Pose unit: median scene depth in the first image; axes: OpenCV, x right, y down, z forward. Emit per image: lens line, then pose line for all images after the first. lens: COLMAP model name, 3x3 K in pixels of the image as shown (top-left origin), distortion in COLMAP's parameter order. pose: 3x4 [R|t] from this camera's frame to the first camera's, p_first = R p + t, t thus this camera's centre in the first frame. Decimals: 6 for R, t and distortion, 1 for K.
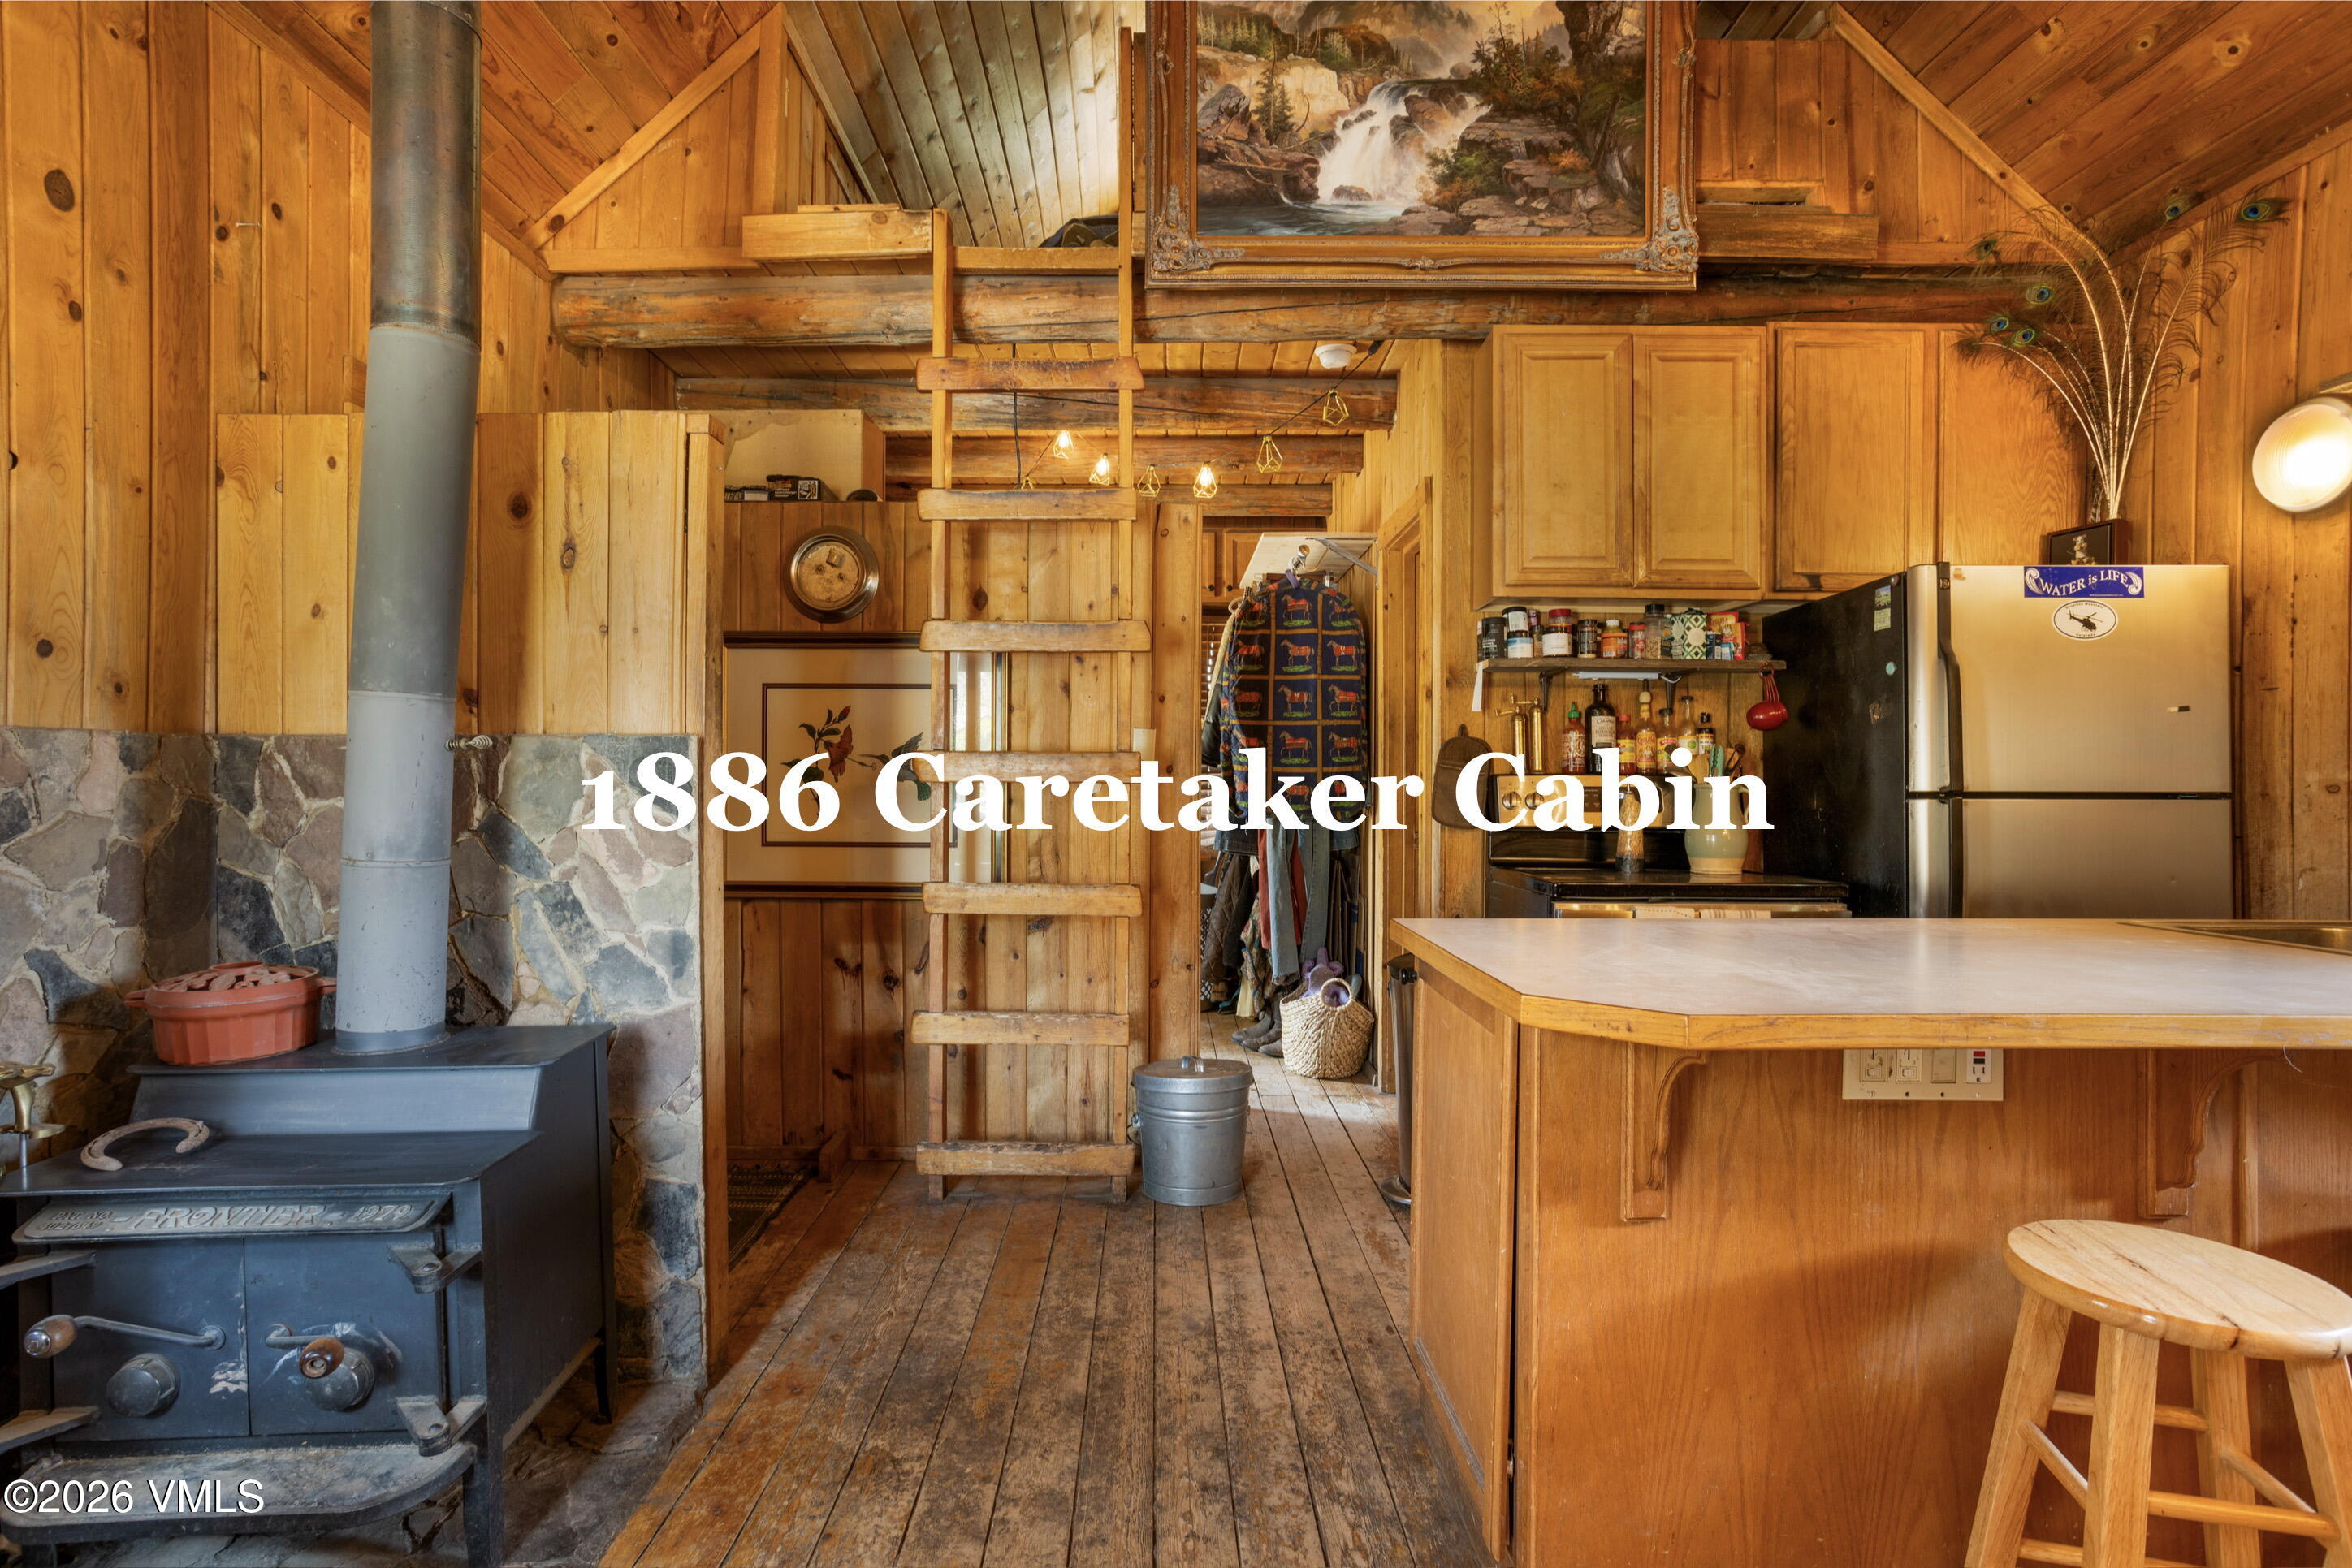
lens RADIAL K [[1155.0, 0, 1155.5], [0, 1155.0, 790.3], [0, 0, 1]] dist [-0.028276, 0.014806]
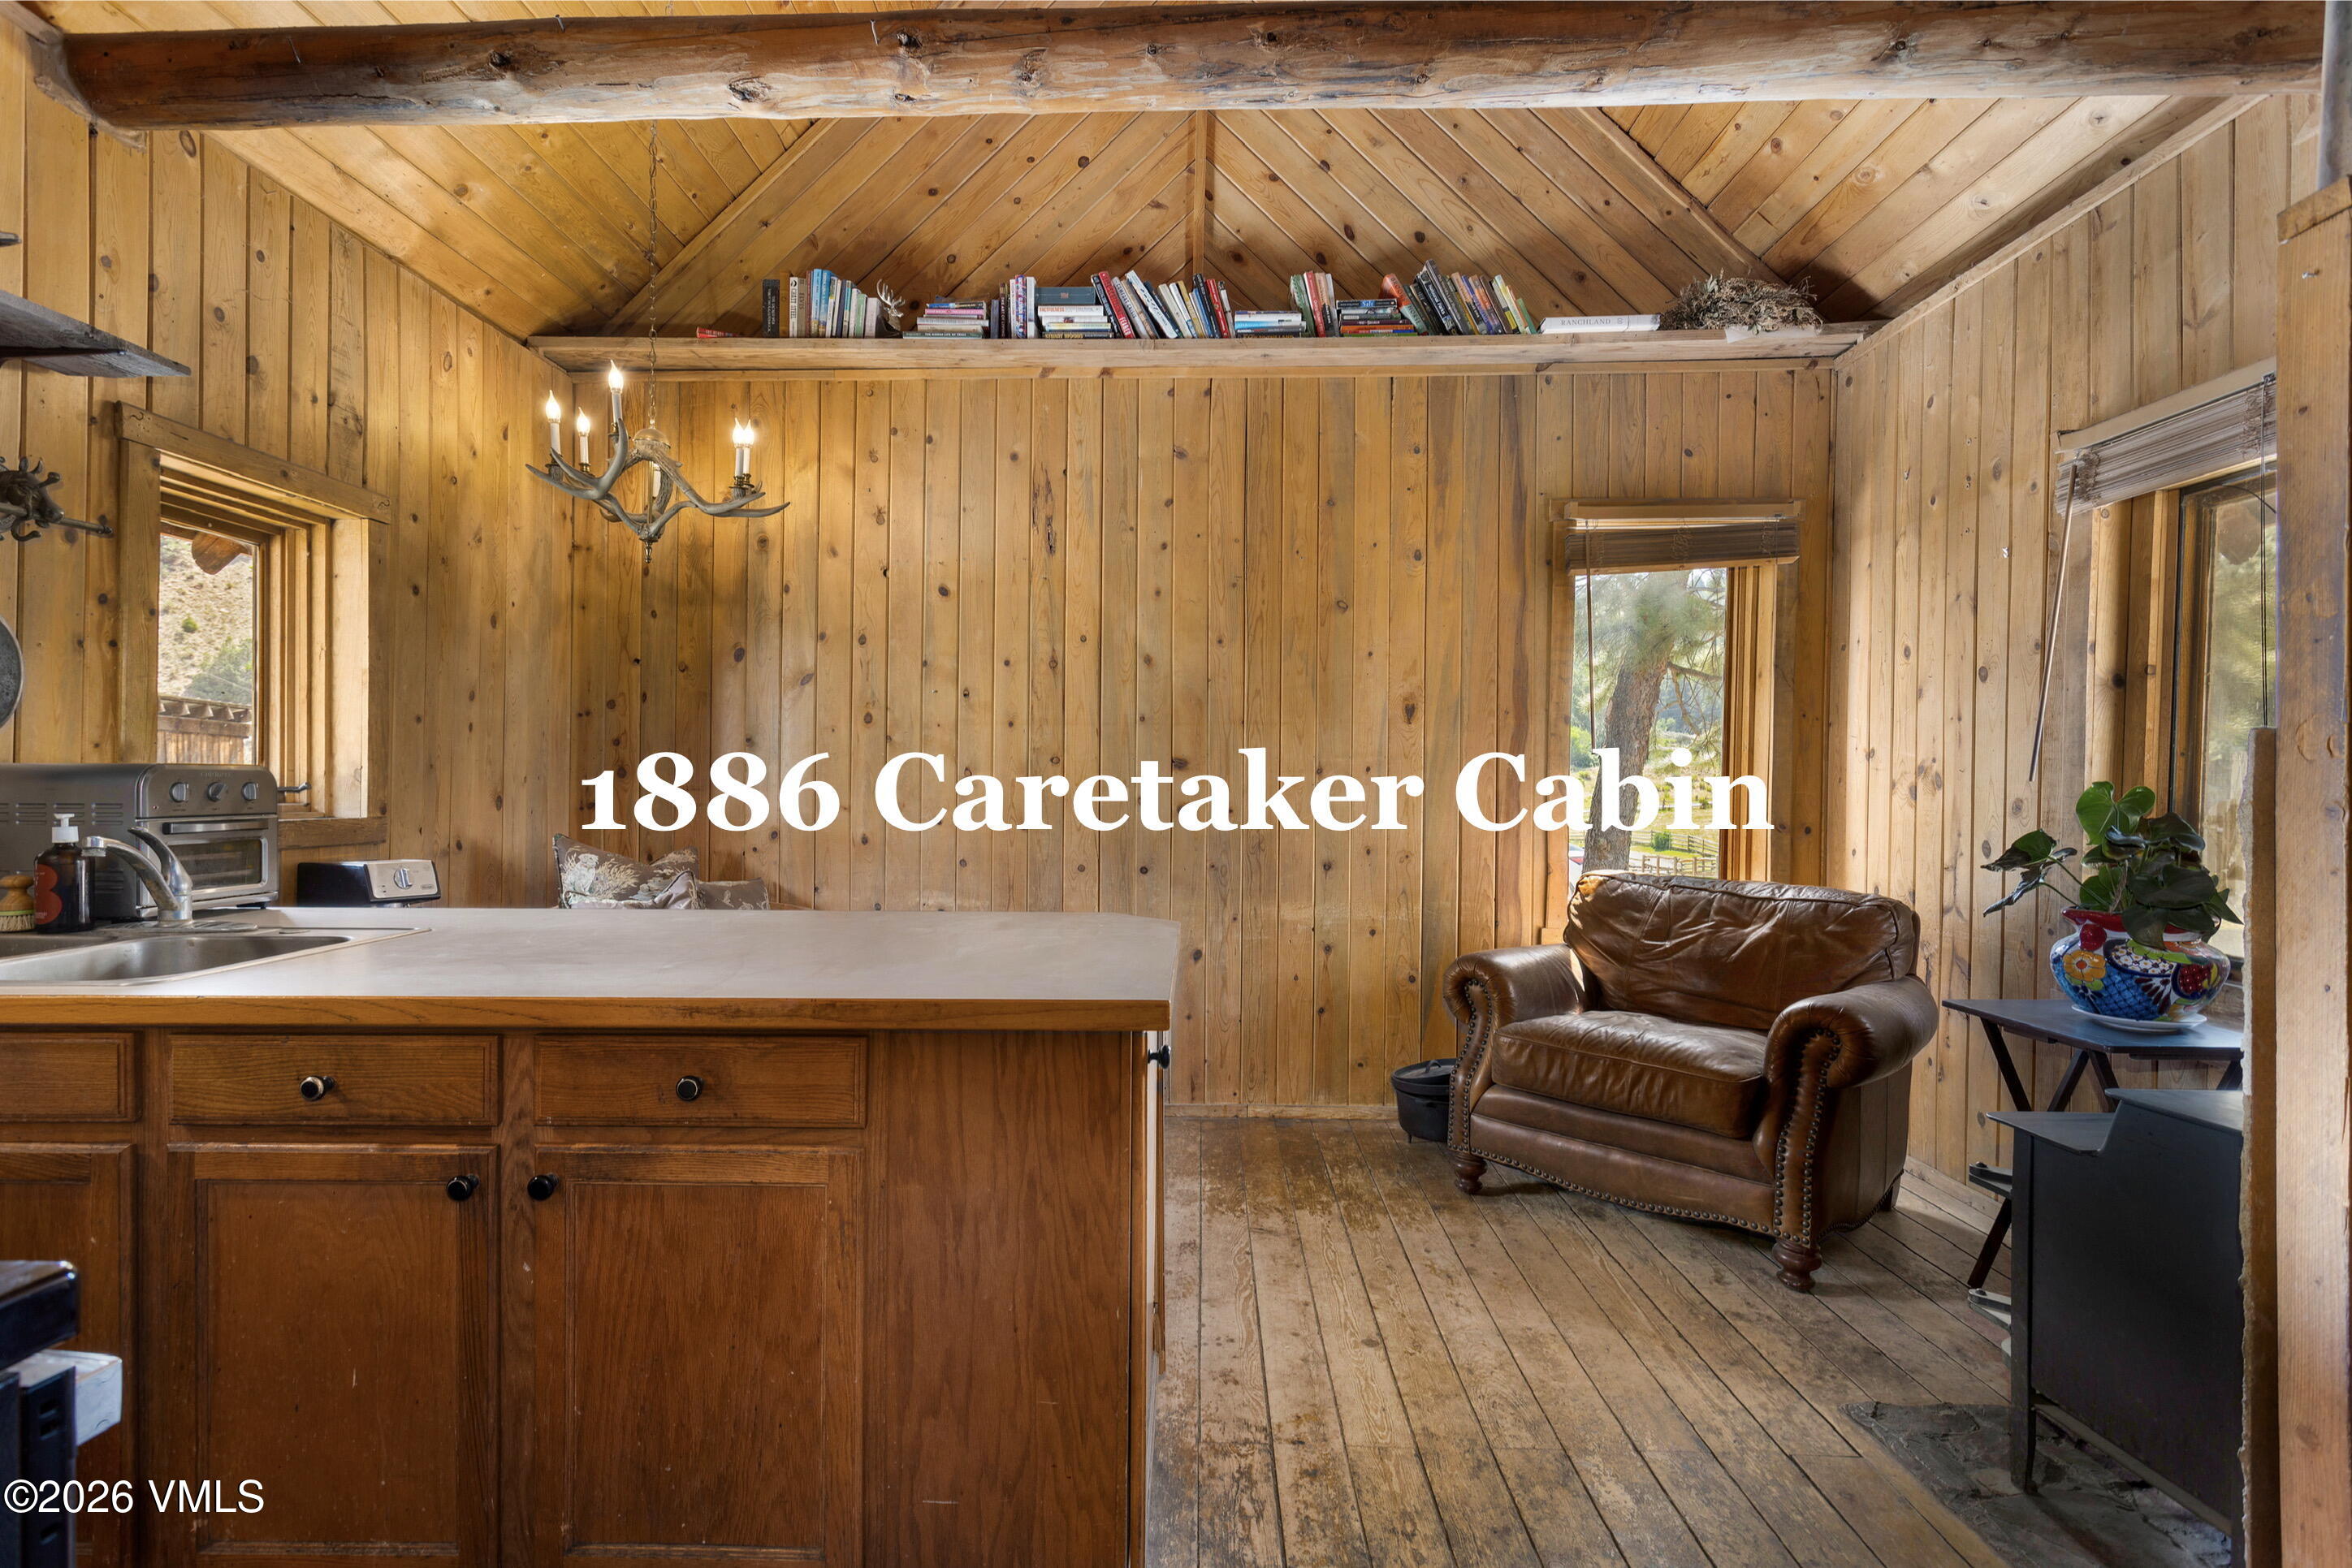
lens RADIAL K [[1155.0, 0, 1168.1], [0, 1155.0, 793.3], [0, 0, 1]] dist [-0.028276, 0.014806]
pose [[-0.999264, -0.008376, 0.037436, 0.113032], [-0.007810, 0.999853, 0.015252, -0.009301], [-0.037558, 0.014948, -0.999183, 1.069208]]
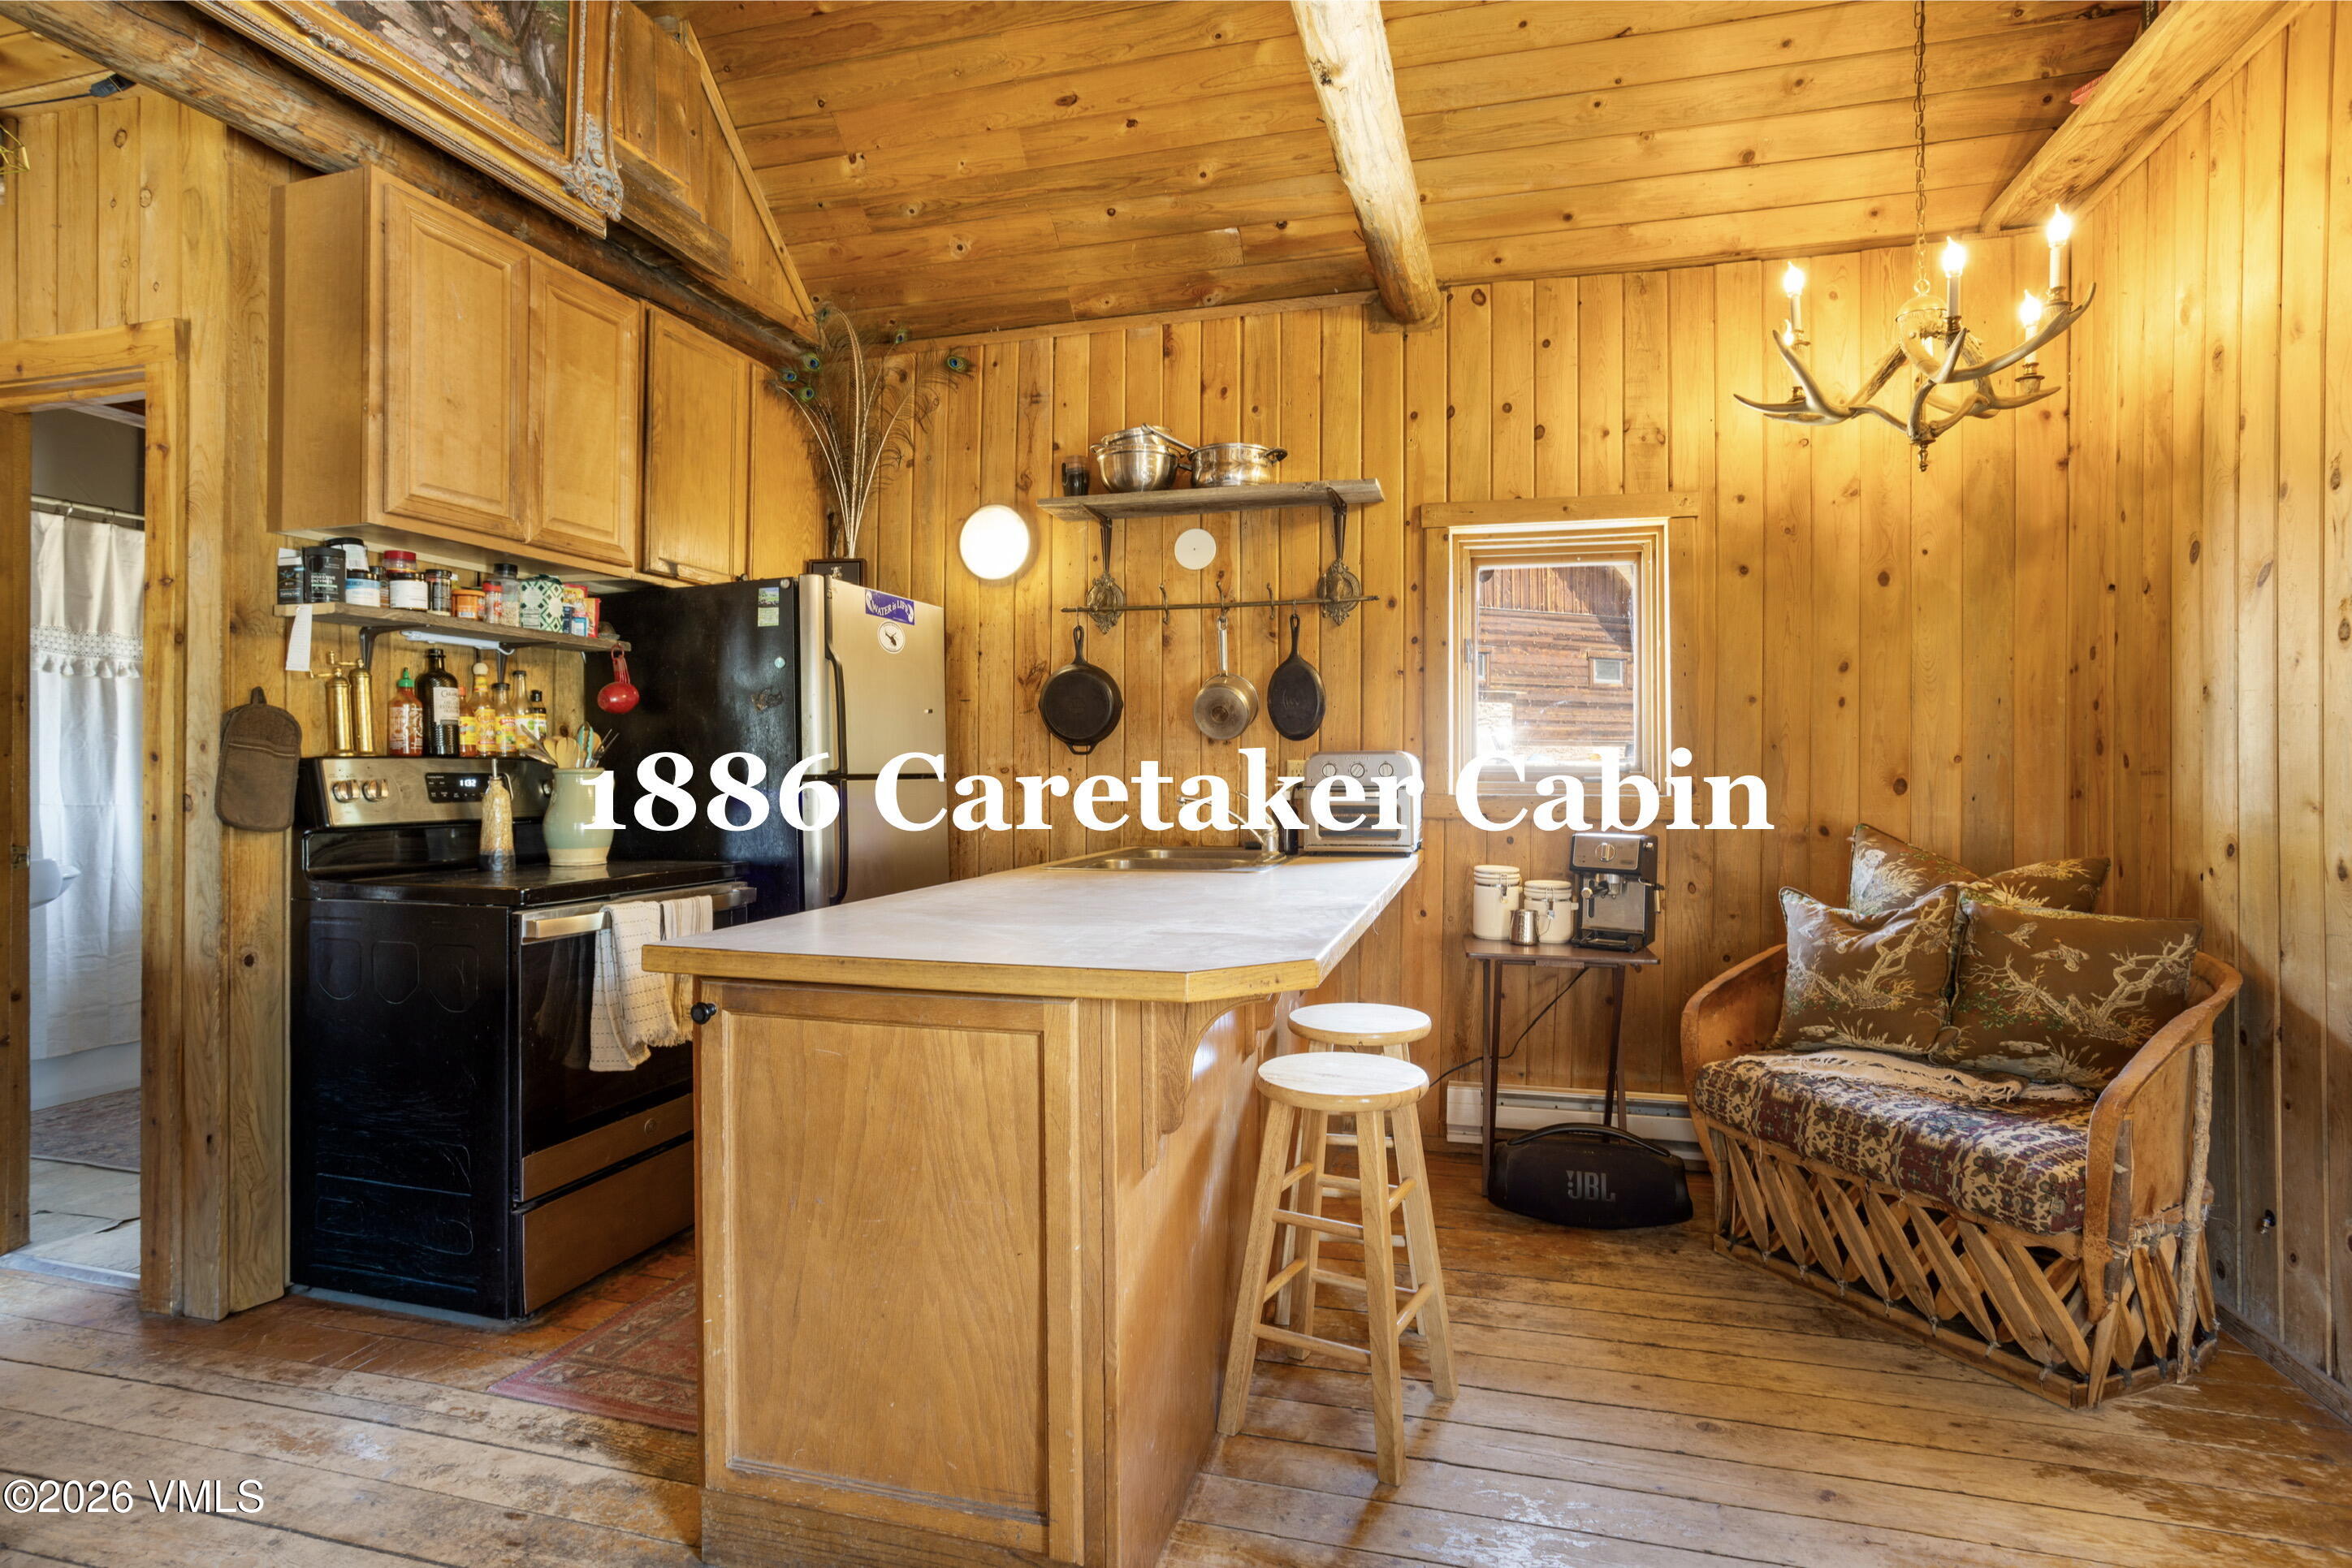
lens RADIAL K [[1155.0, 0, 1164.2], [0, 1155.0, 762.6], [0, 0, 1]] dist [-0.028276, 0.014806]
pose [[0.277825, -0.002722, 0.960628, -0.291705], [0.011430, 0.999935, -0.000473, -0.004335], [-0.960564, 0.011111, 0.277838, 0.300067]]
